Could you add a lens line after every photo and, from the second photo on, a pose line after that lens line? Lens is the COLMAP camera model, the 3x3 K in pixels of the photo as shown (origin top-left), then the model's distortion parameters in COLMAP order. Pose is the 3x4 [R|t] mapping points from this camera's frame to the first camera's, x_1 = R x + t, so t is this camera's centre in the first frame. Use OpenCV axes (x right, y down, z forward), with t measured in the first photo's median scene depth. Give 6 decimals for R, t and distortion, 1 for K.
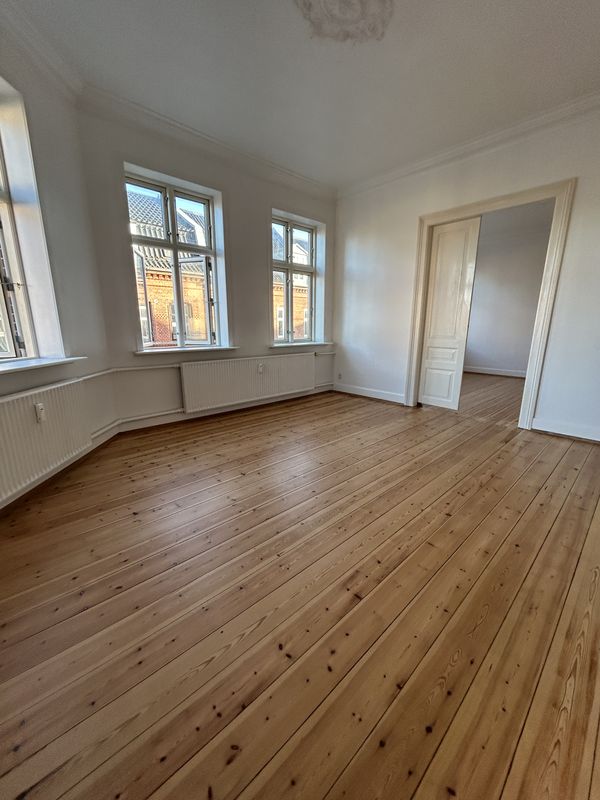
lens RADIAL K [[323.1, 0, 300.0], [0, 323.1, 400.0], [0, 0, 1]] dist [-0.000395, -0.000036]
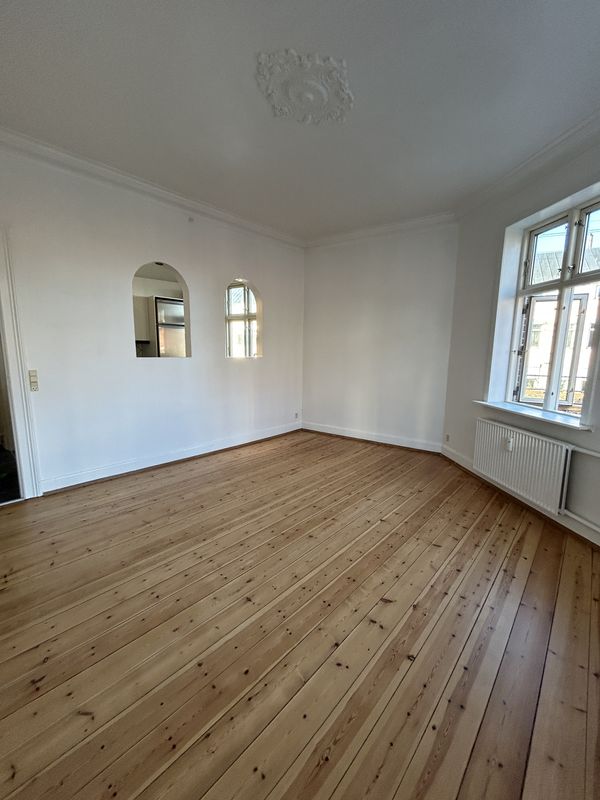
lens RADIAL K [[323.9, 0, 300.0], [0, 323.9, 400.0], [0, 0, 1]] dist [-0.003105, -0.000135]
pose [[-0.996926, -0.003587, -0.078271, 0.156148], [-0.032741, 0.926627, 0.374553, -0.457013], [0.071184, 0.375964, -0.923896, 1.557355]]
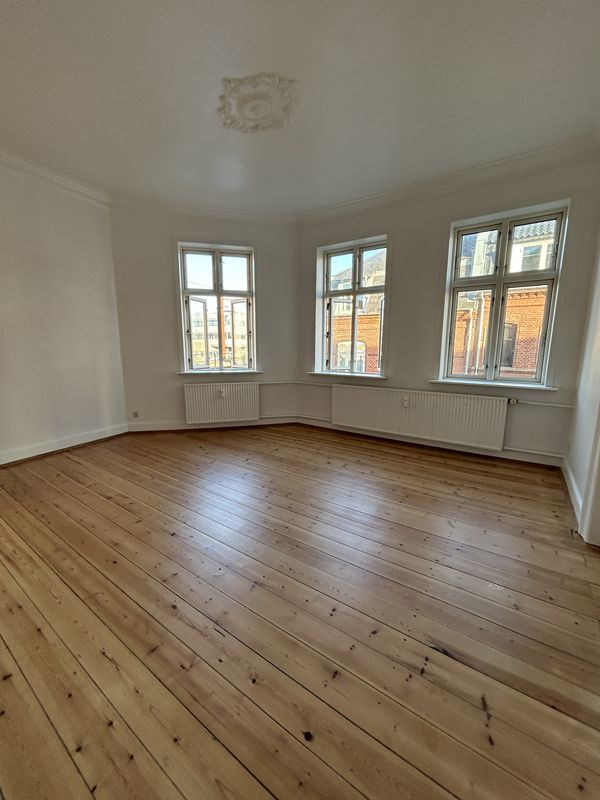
lens RADIAL K [[323.9, 0, 300.0], [0, 323.9, 400.0], [0, 0, 1]] dist [-0.003105, -0.000135]
pose [[0.206992, 0.165552, -0.964234, 1.028875], [-0.225478, 0.967119, 0.117644, -0.211069], [0.952005, 0.193062, 0.237514, 0.711158]]
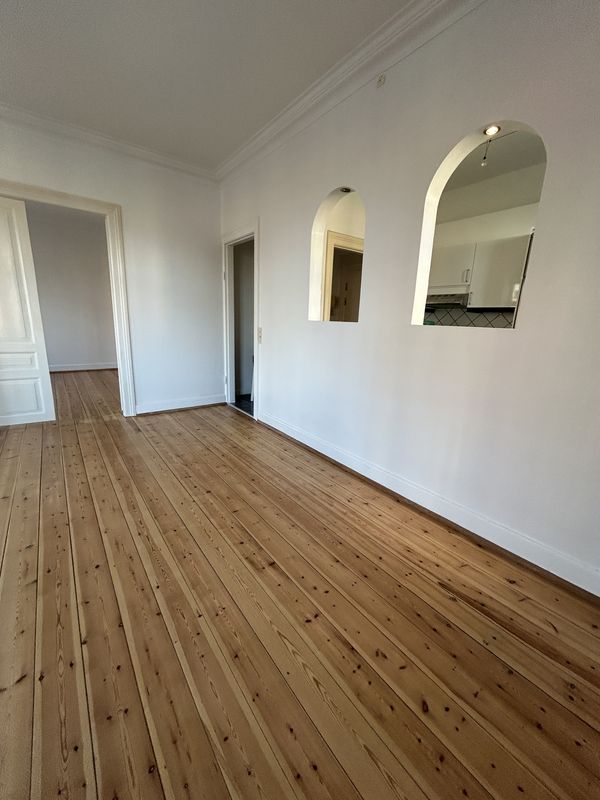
lens RADIAL K [[323.9, 0, 300.0], [0, 323.9, 400.0], [0, 0, 1]] dist [-0.003105, -0.000135]
pose [[0.102844, -0.236962, 0.966060, -0.413755], [0.188992, 0.958174, 0.214908, -0.121134], [-0.976578, 0.160475, 0.143327, 0.284620]]
